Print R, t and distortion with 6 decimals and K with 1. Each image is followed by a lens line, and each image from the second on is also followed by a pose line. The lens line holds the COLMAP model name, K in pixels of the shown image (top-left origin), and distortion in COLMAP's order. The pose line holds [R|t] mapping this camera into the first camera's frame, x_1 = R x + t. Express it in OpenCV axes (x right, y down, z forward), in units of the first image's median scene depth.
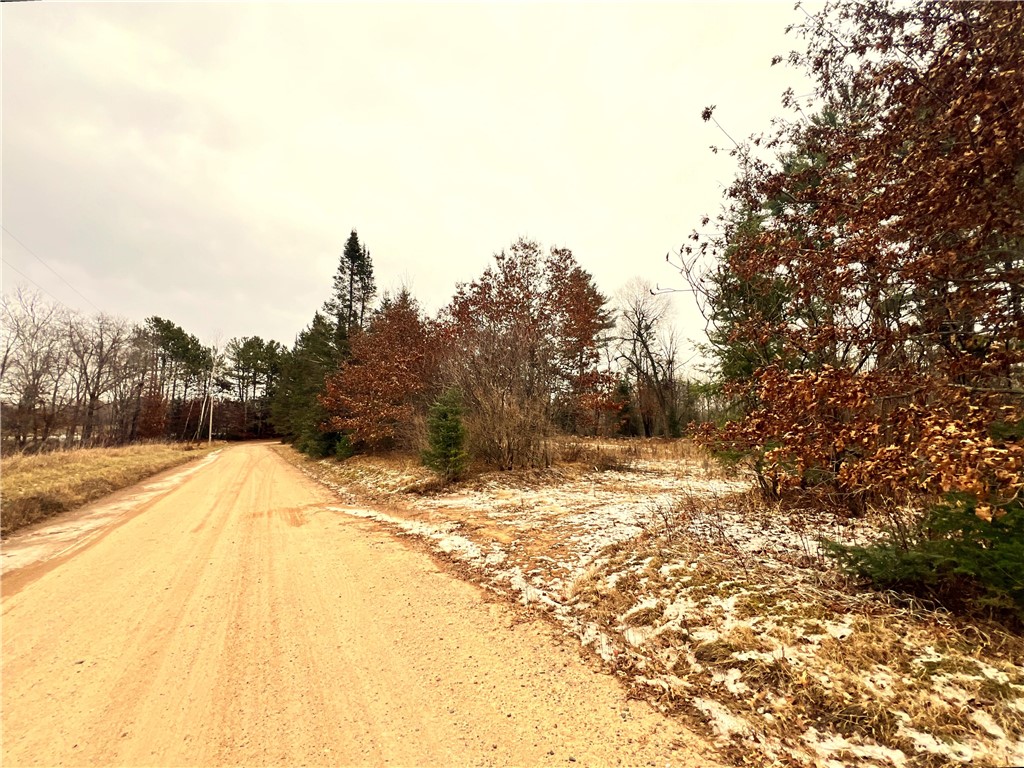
lens RADIAL K [[409.7, 0, 510.8], [0, 409.7, 379.2], [0, 0, 1]] dist [-0.004714, -0.000060]
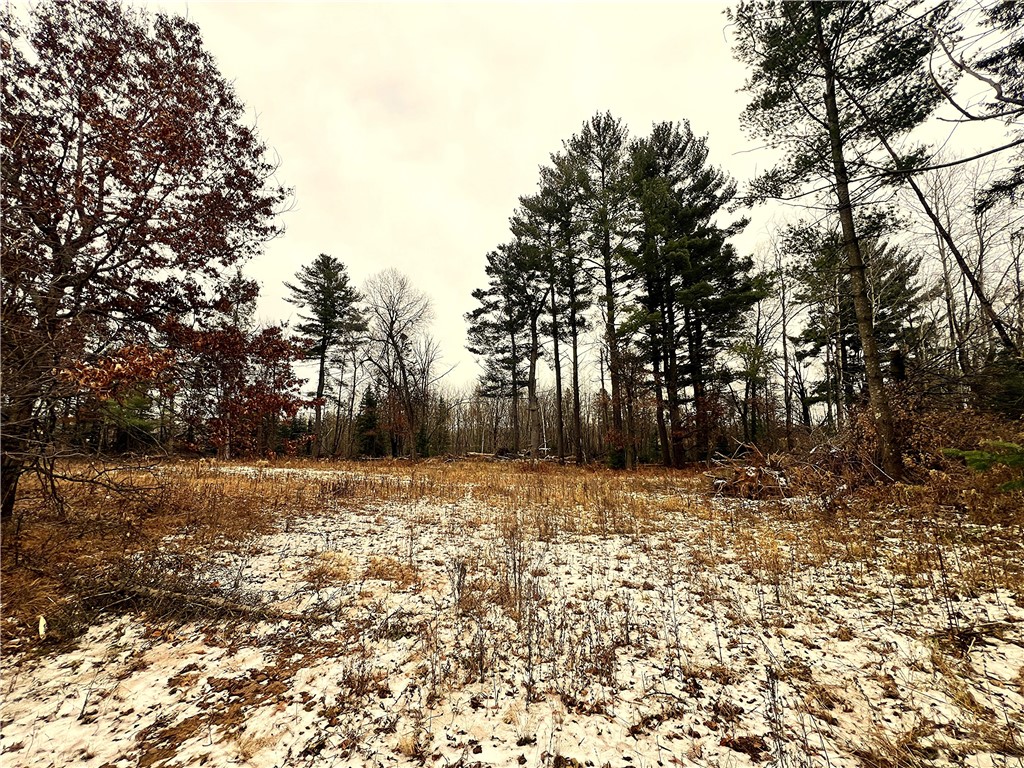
lens RADIAL K [[409.7, 0, 513.2], [0, 409.7, 383.5], [0, 0, 1]] dist [-0.004714, -0.000060]
pose [[0.833218, 0.072543, 0.548166, 0.055847], [-0.056027, 0.997331, -0.046822, 0.011448], [-0.550099, 0.008300, 0.835058, 0.127602]]
